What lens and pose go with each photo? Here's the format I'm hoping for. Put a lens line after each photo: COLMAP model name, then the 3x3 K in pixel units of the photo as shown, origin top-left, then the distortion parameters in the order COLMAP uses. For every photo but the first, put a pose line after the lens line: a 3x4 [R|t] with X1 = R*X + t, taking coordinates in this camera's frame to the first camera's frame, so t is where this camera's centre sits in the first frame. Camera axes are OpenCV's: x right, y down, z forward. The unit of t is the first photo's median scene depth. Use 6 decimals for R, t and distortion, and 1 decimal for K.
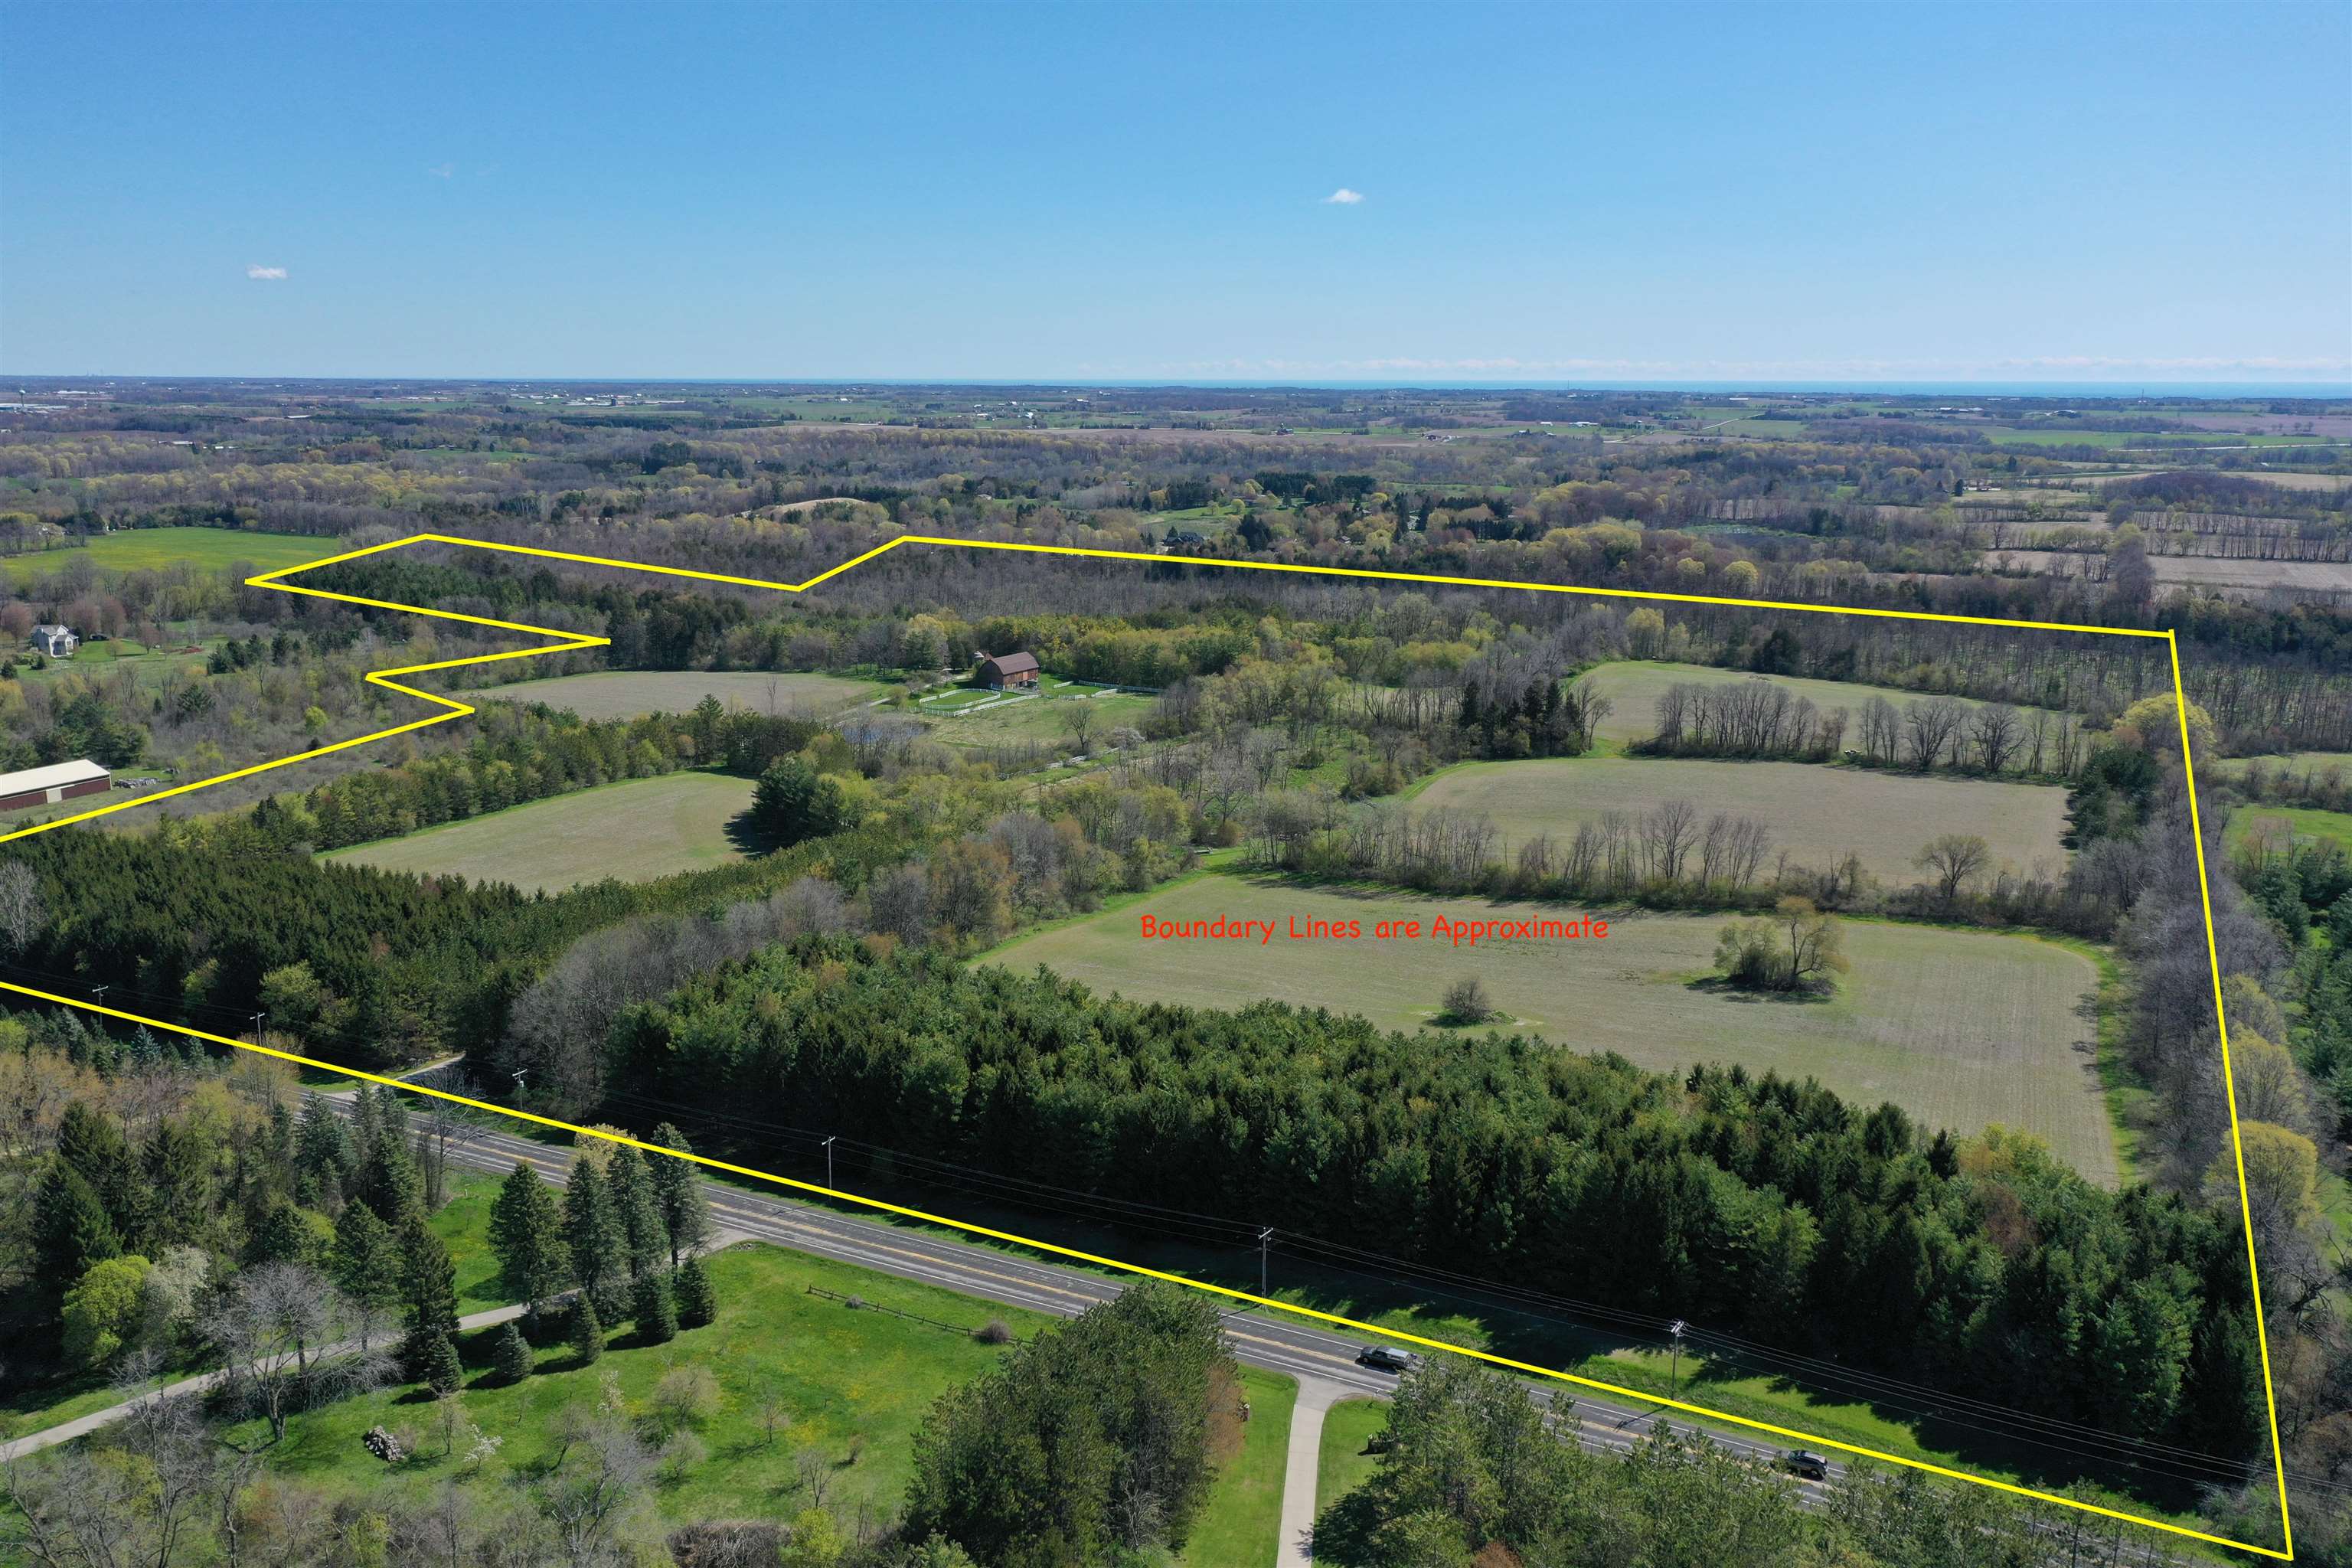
lens RADIAL K [[1859.8, 0, 1182.2], [0, 1859.8, 788.0], [0, 0, 1]] dist [-0.003725, 0.015916]
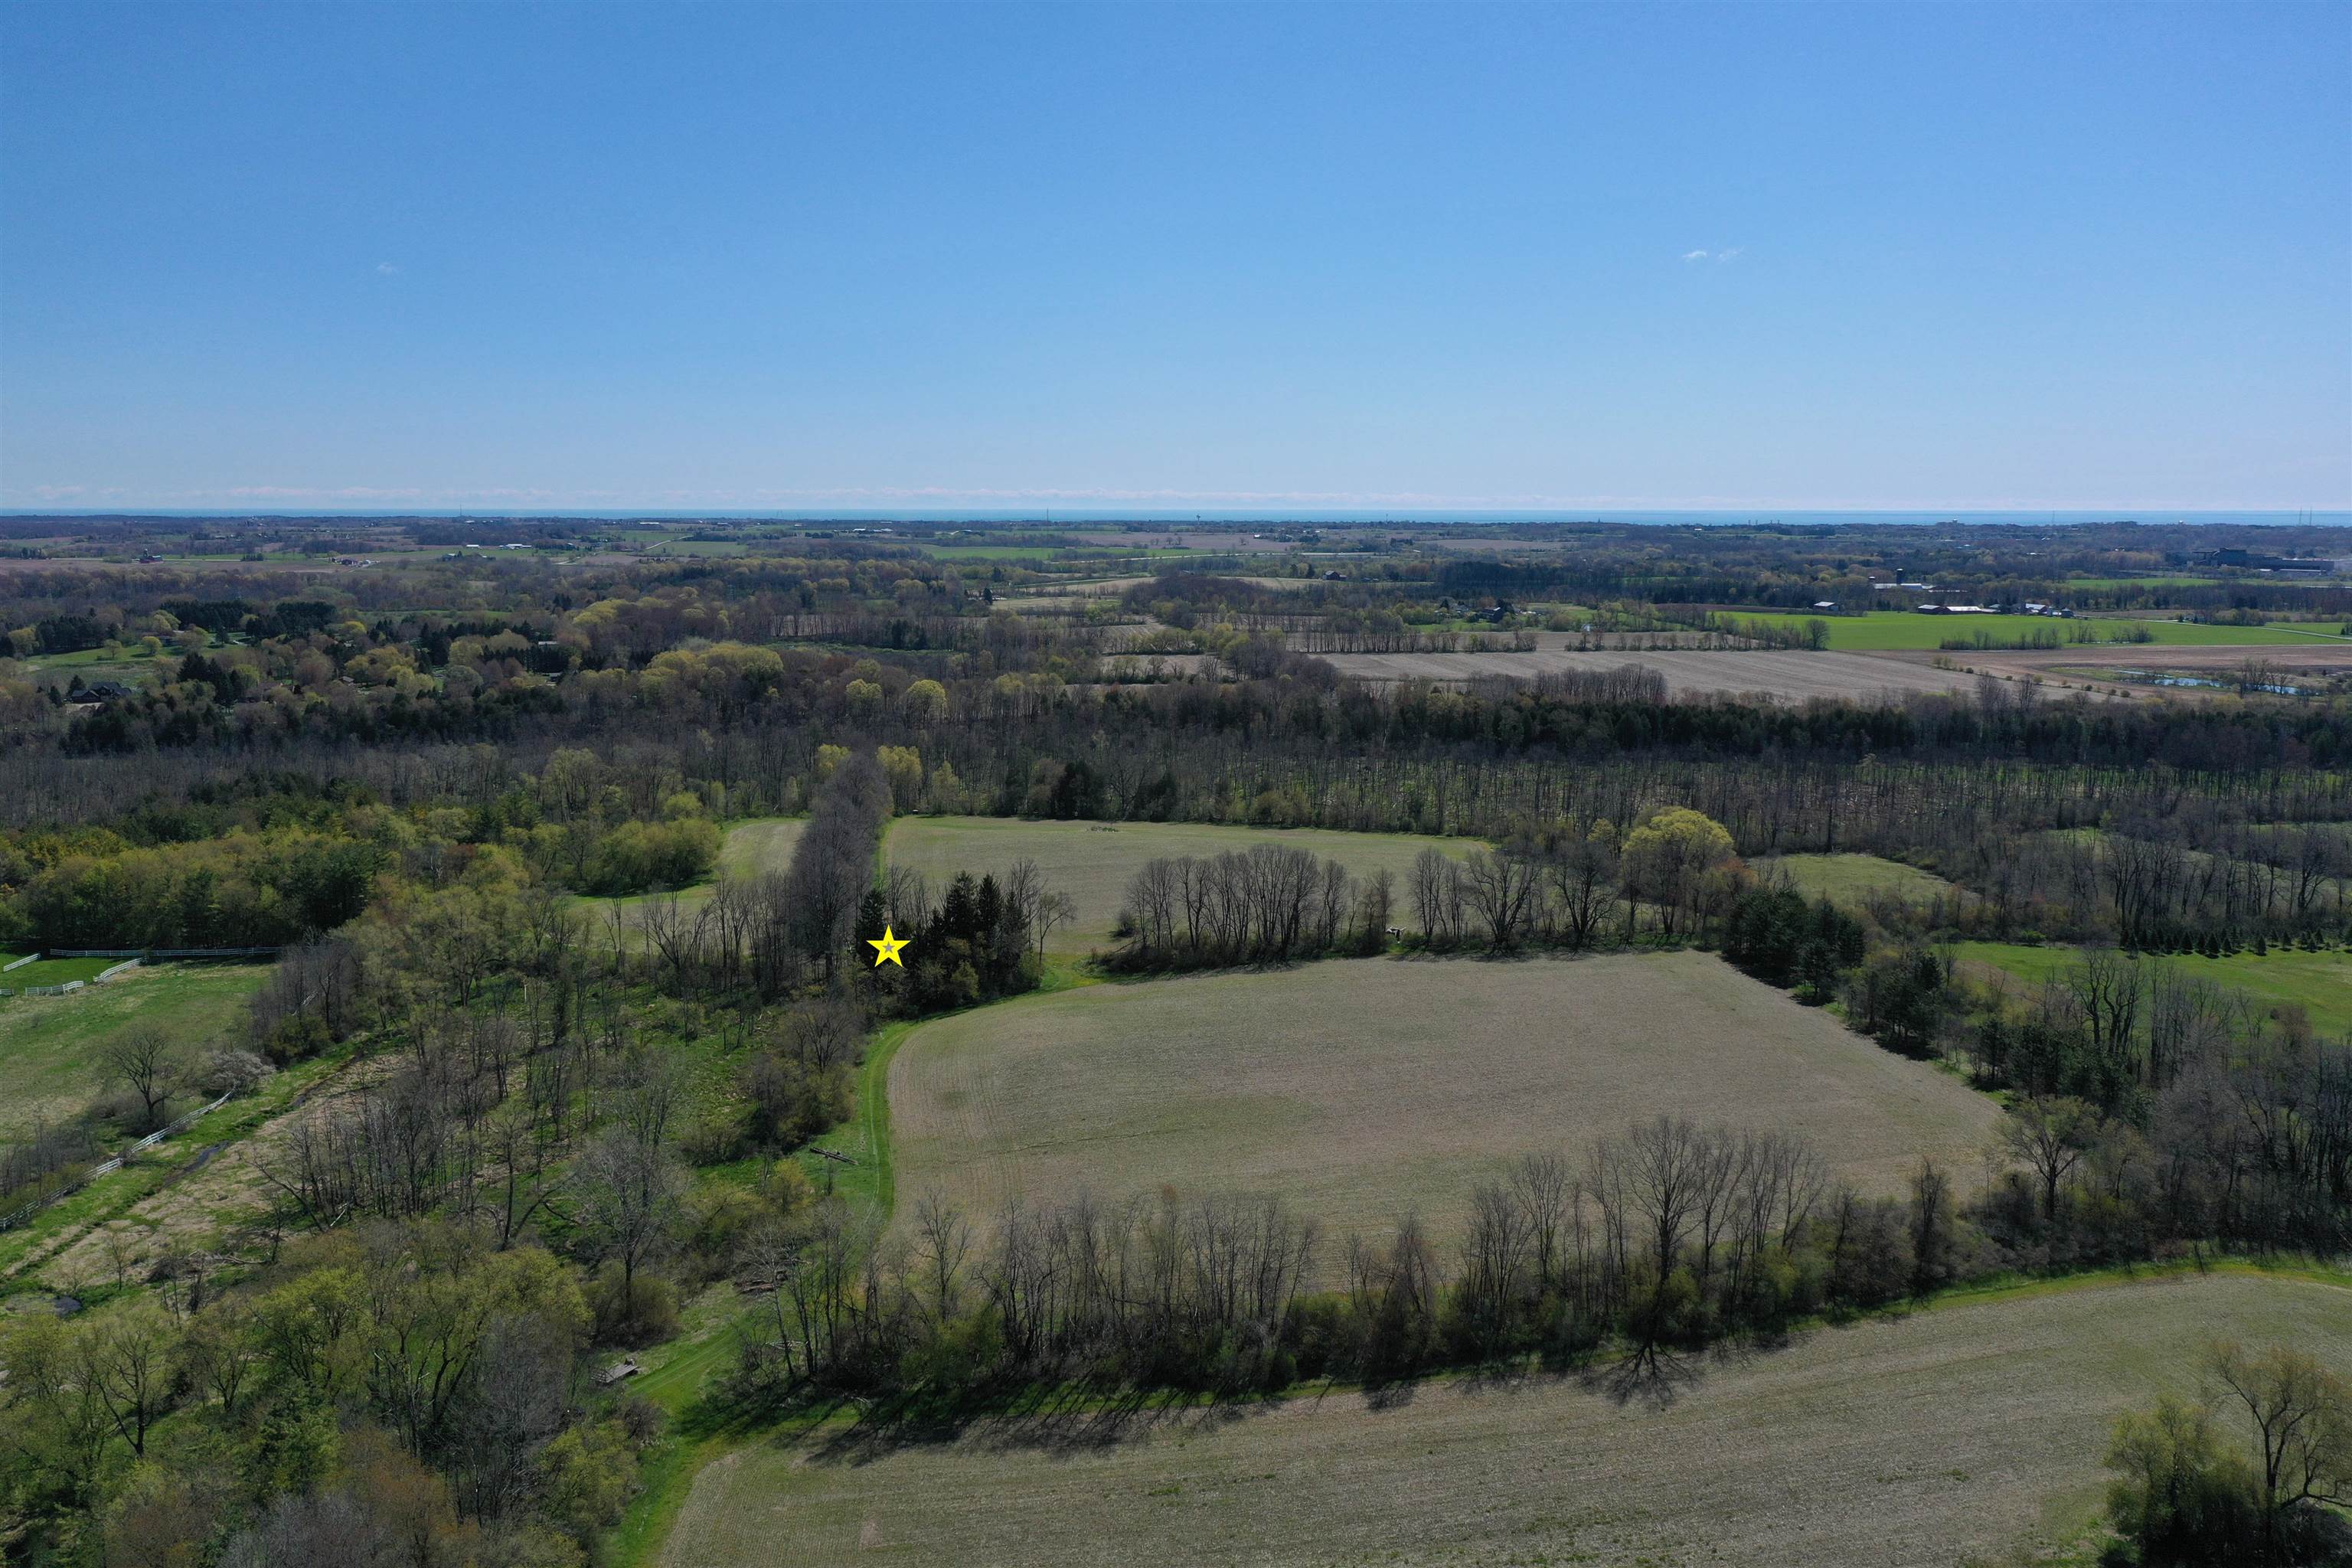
lens RADIAL K [[1865.4, 0, 1182.0], [0, 1865.4, 775.4], [0, 0, 1]] dist [-0.007072, 0.010909]
pose [[0.838910, -0.078792, 0.538537, -0.036427], [0.118432, 0.992183, -0.039324, -0.025692], [-0.531229, 0.096769, 0.841684, 0.187425]]
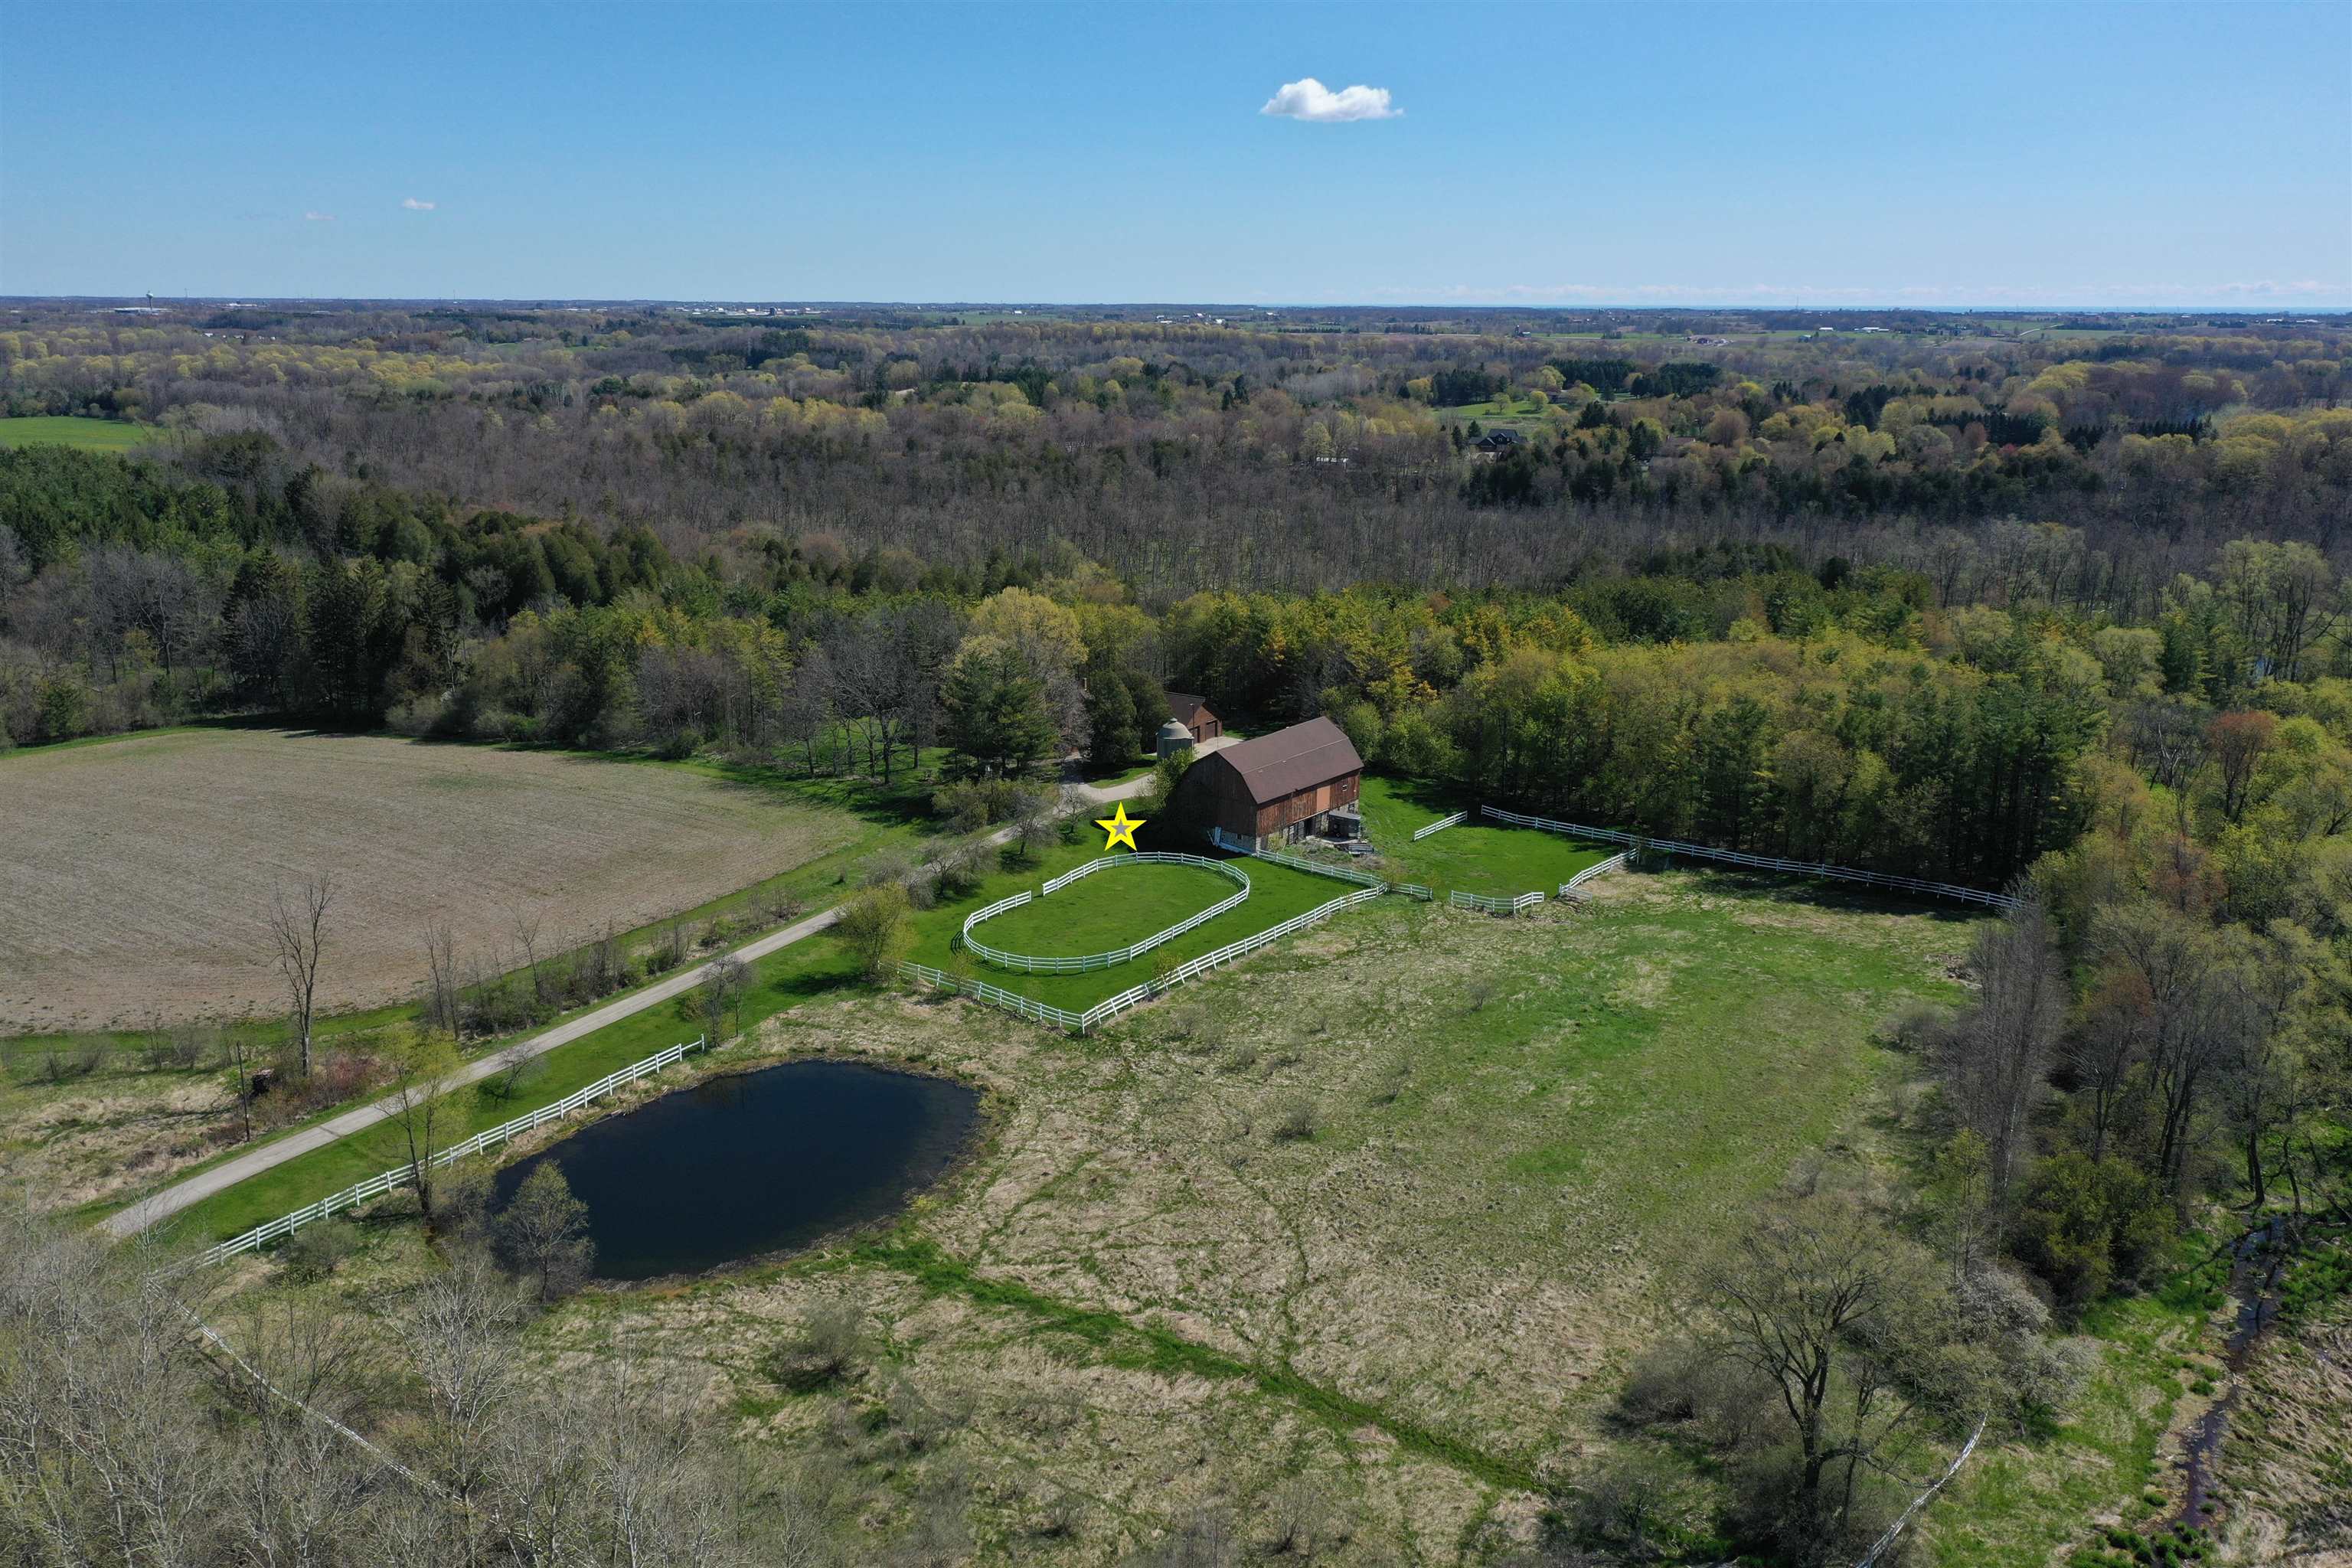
lens RADIAL K [[1859.8, 0, 1182.2], [0, 1859.8, 788.0], [0, 0, 1]] dist [-0.003725, 0.015916]
pose [[0.995469, 0.024793, -0.091798, -0.041981], [-0.021335, 0.999032, 0.038462, -0.039044], [0.092663, -0.036329, 0.995035, 0.363204]]
